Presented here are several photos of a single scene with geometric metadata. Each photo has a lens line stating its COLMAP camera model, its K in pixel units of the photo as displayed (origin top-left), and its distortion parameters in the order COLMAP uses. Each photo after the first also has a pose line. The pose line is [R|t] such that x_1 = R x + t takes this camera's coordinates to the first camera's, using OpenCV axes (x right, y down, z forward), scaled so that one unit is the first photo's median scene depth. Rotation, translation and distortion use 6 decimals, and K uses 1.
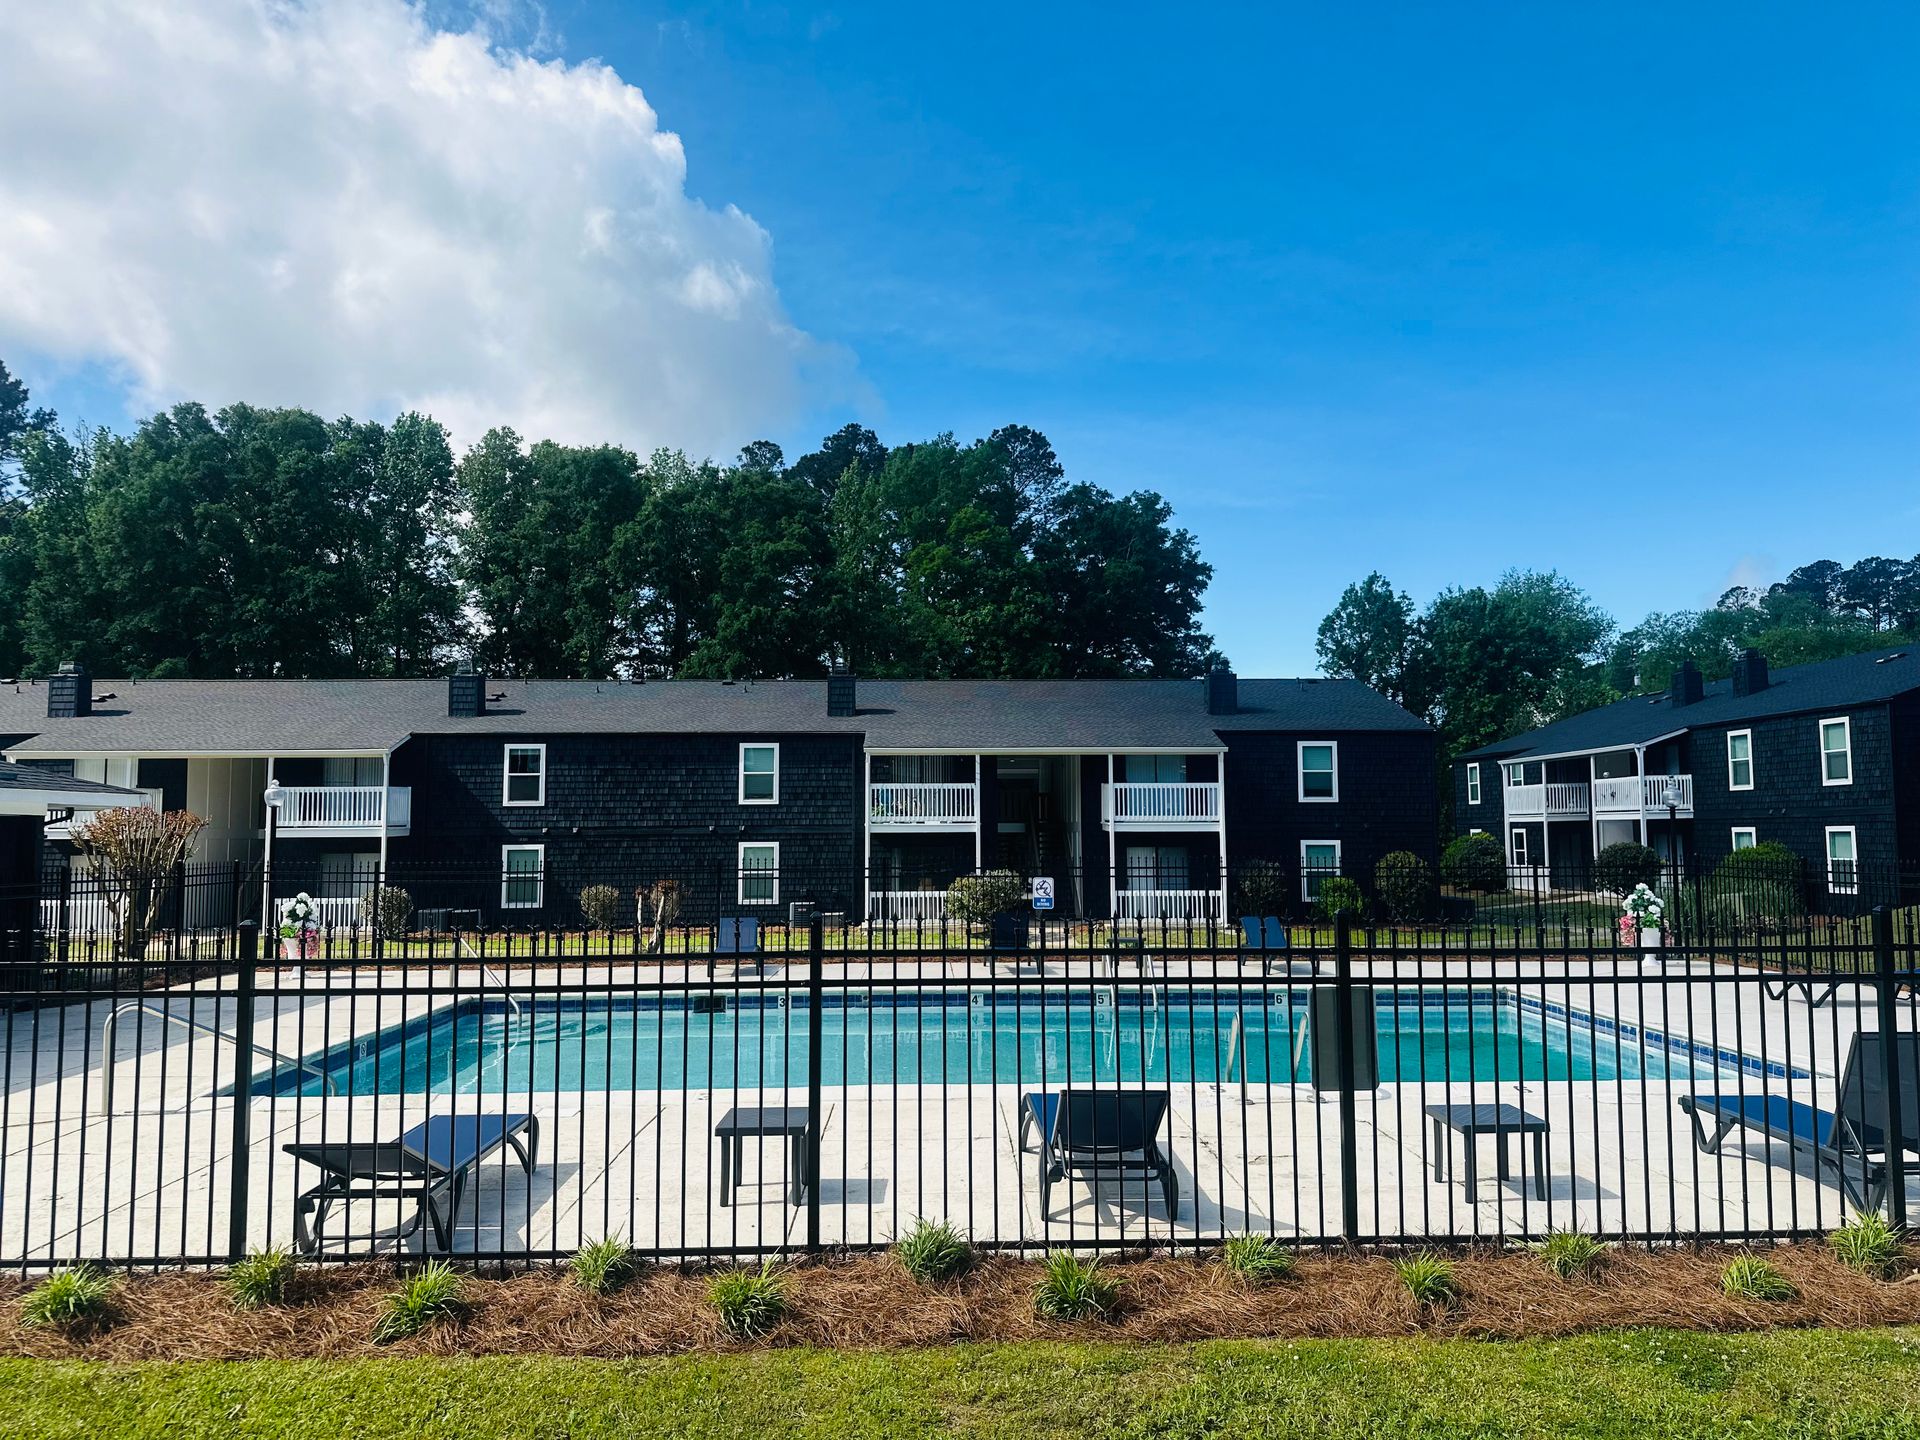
lens RADIAL K [[1326.1, 0, 958.6], [0, 1326.1, 728.5], [0, 0, 1]] dist [0.135477, -0.216968]
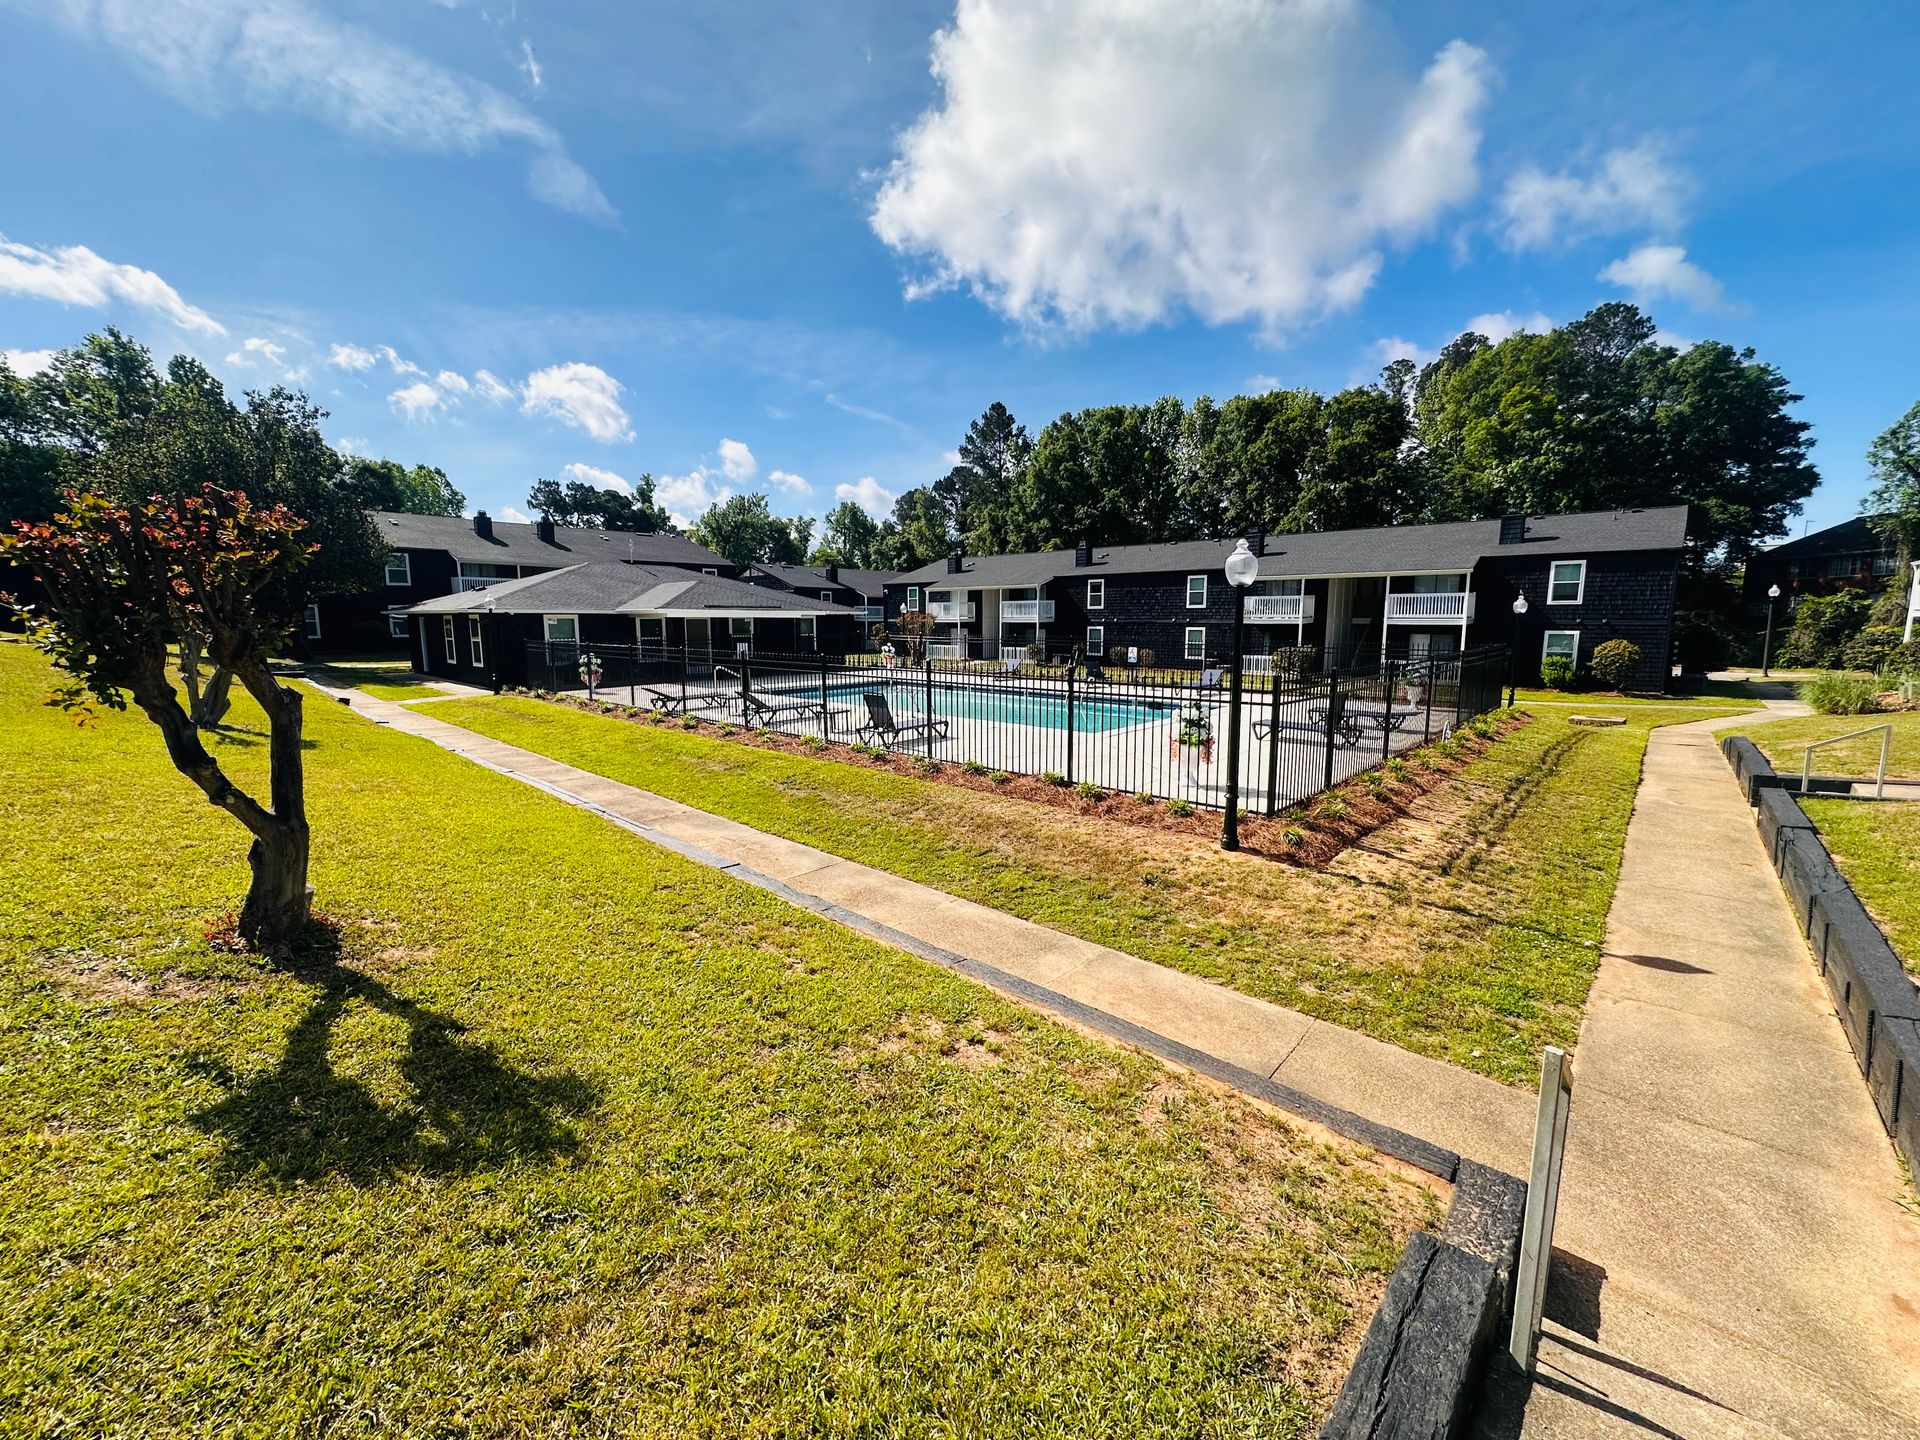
lens RADIAL K [[762.3, 0, 961.4], [0, 762.3, 713.0], [0, 0, 1]] dist [-0.000005, 0.000148]
pose [[0.705850, 0.093212, -0.702202, 0.394099], [0.050547, 0.982149, 0.181184, -0.010432], [0.706556, -0.163383, 0.688539, -0.027043]]
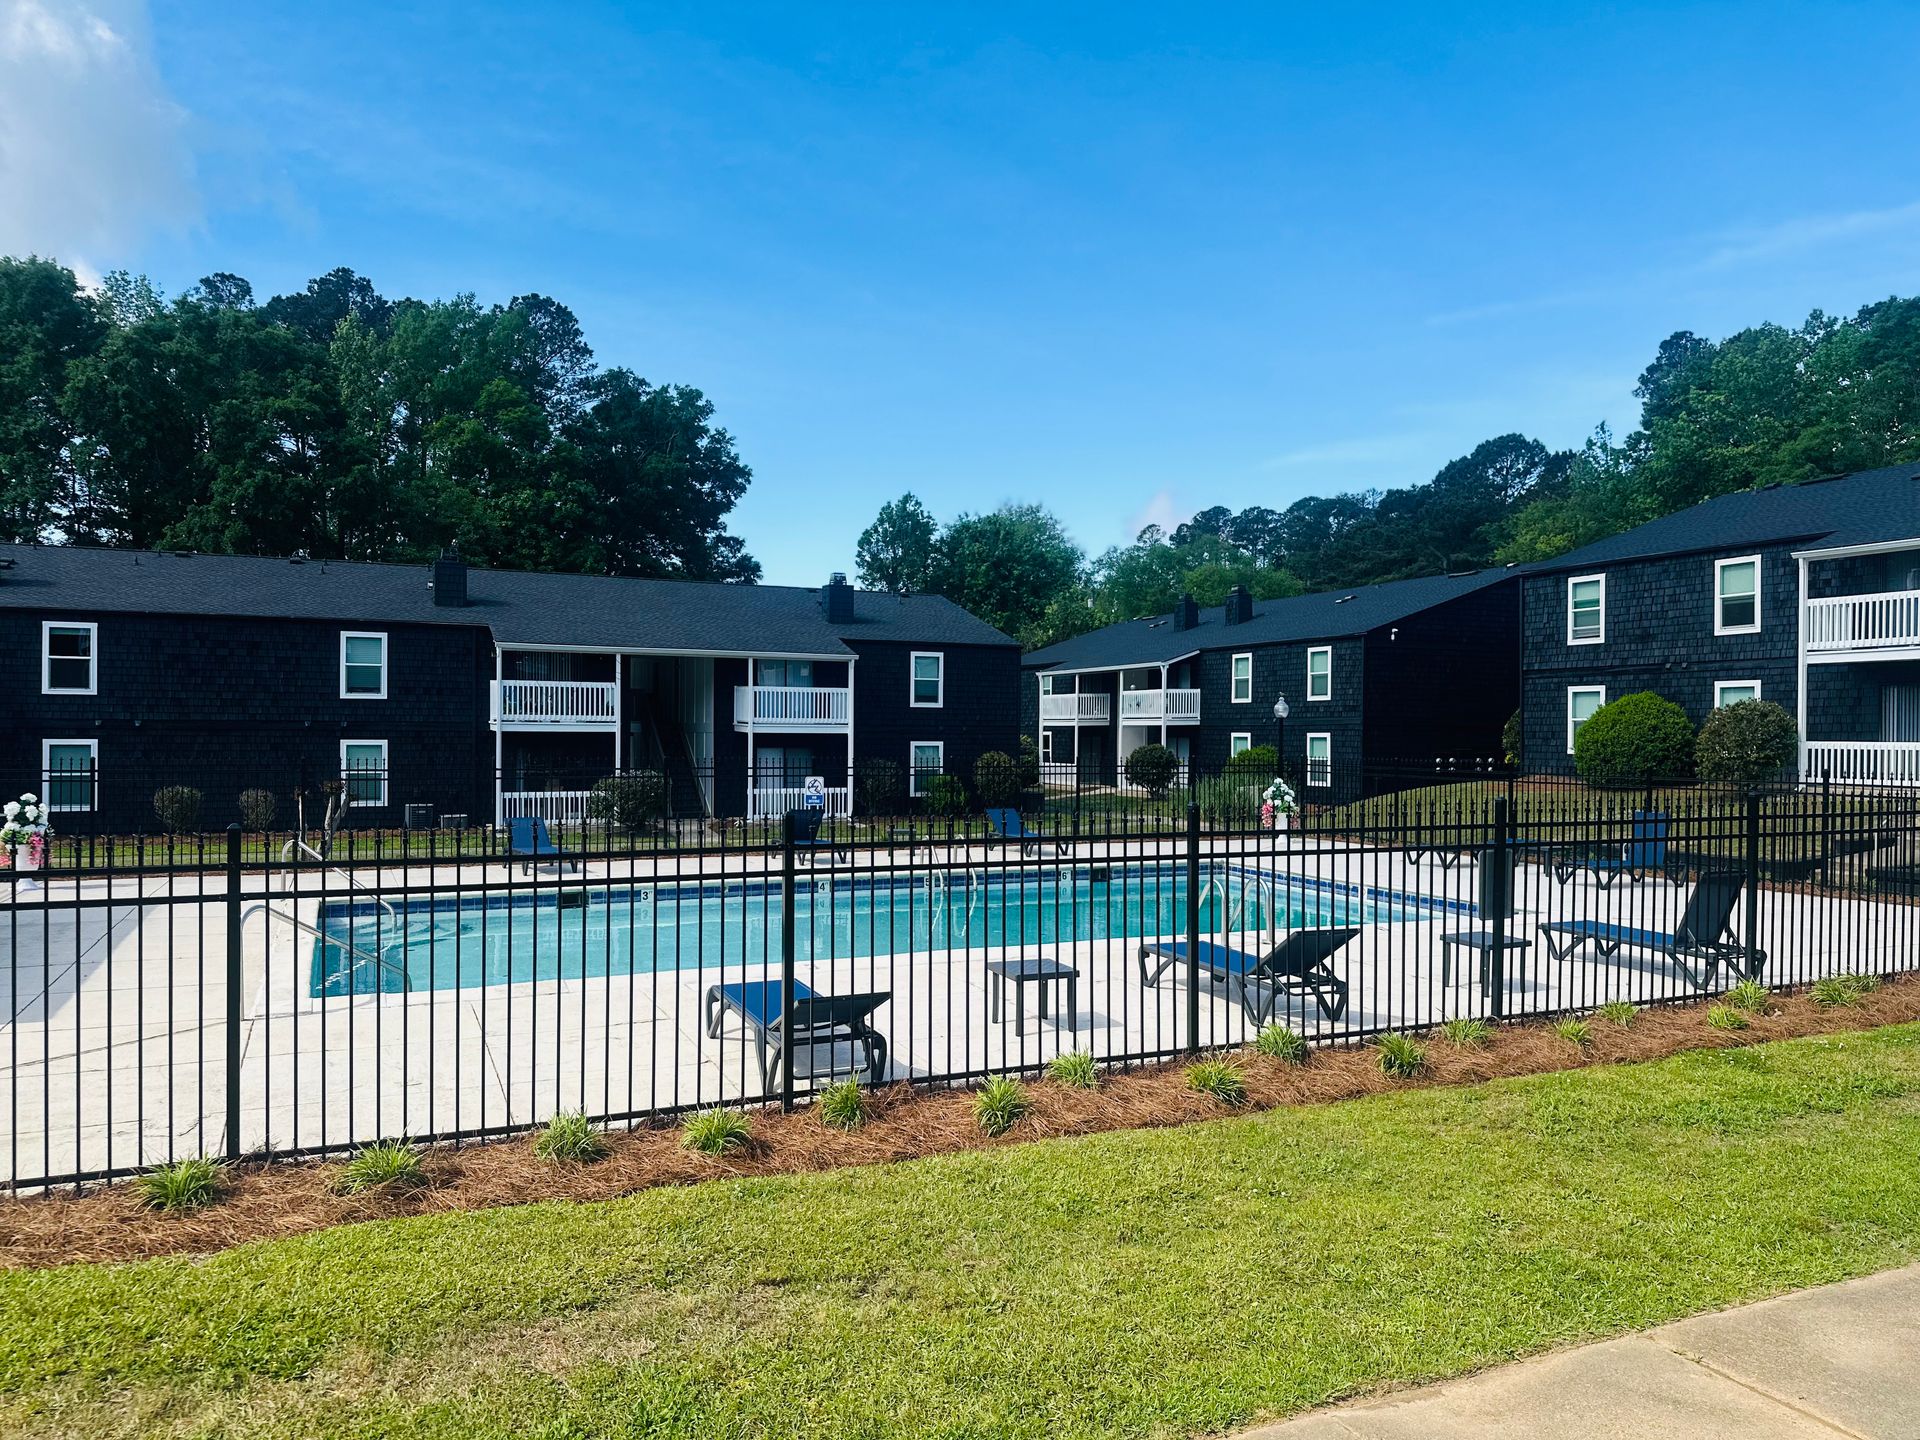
lens RADIAL K [[1326.1, 0, 958.6], [0, 1326.1, 728.5], [0, 0, 1]] dist [0.135477, -0.216968]
pose [[0.921653, 0.011940, 0.387831, -0.130803], [-0.041221, 0.996883, 0.067268, -0.002093], [-0.385819, -0.077985, 0.919273, -0.017122]]
